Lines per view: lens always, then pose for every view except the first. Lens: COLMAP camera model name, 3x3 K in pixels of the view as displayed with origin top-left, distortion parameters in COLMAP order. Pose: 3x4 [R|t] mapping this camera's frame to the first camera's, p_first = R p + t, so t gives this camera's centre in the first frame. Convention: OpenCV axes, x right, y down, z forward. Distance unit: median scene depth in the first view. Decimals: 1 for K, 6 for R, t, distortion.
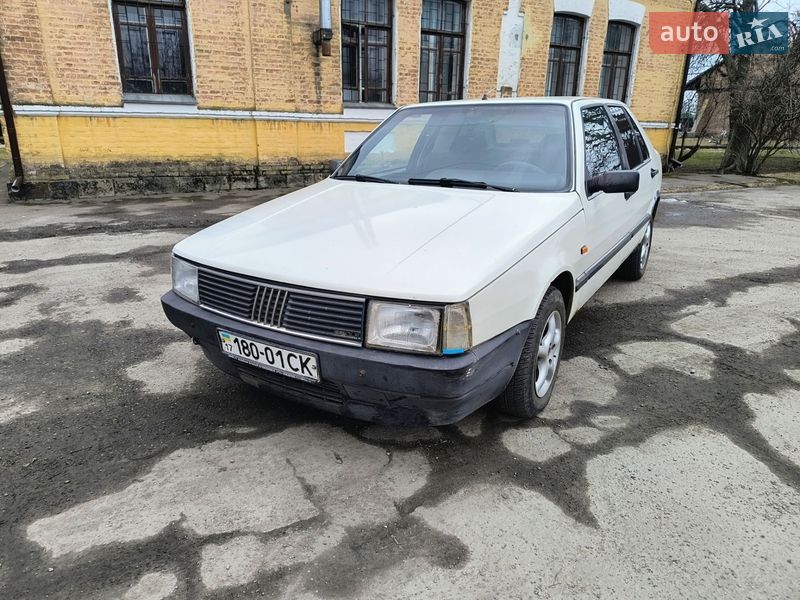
lens RADIAL K [[543.6, 0, 402.2], [0, 543.6, 297.5], [0, 0, 1]] dist [0.038746, -0.037317]
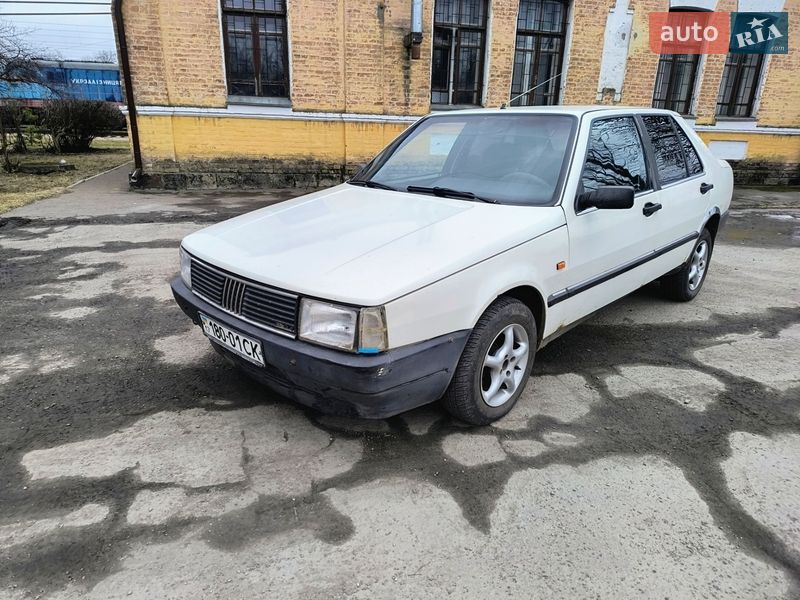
lens RADIAL K [[543.8, 0, 388.6], [0, 543.8, 299.2], [0, 0, 1]] dist [0.072047, -0.085262]
pose [[0.973387, 0.081259, -0.214278, 0.086332], [-0.080703, 0.996673, 0.011356, -0.003673], [0.214488, 0.006239, 0.976707, -0.012487]]
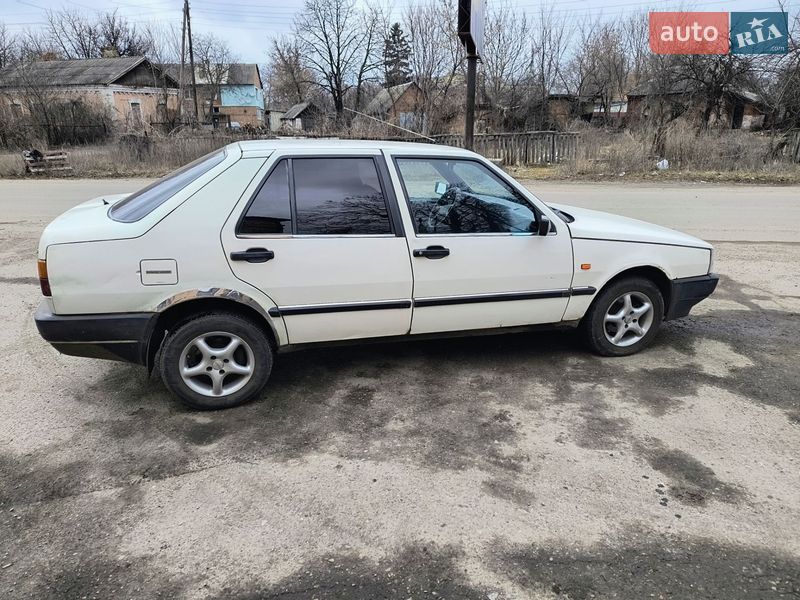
lens RADIAL K [[543.6, 0, 402.2], [0, 543.6, 297.5], [0, 0, 1]] dist [0.038746, -0.037317]
pose [[-0.738687, -0.215753, 0.638586, -0.264995], [0.204227, 0.831219, 0.517075, -0.318503], [-0.642365, 0.512373, -0.569948, 0.843973]]
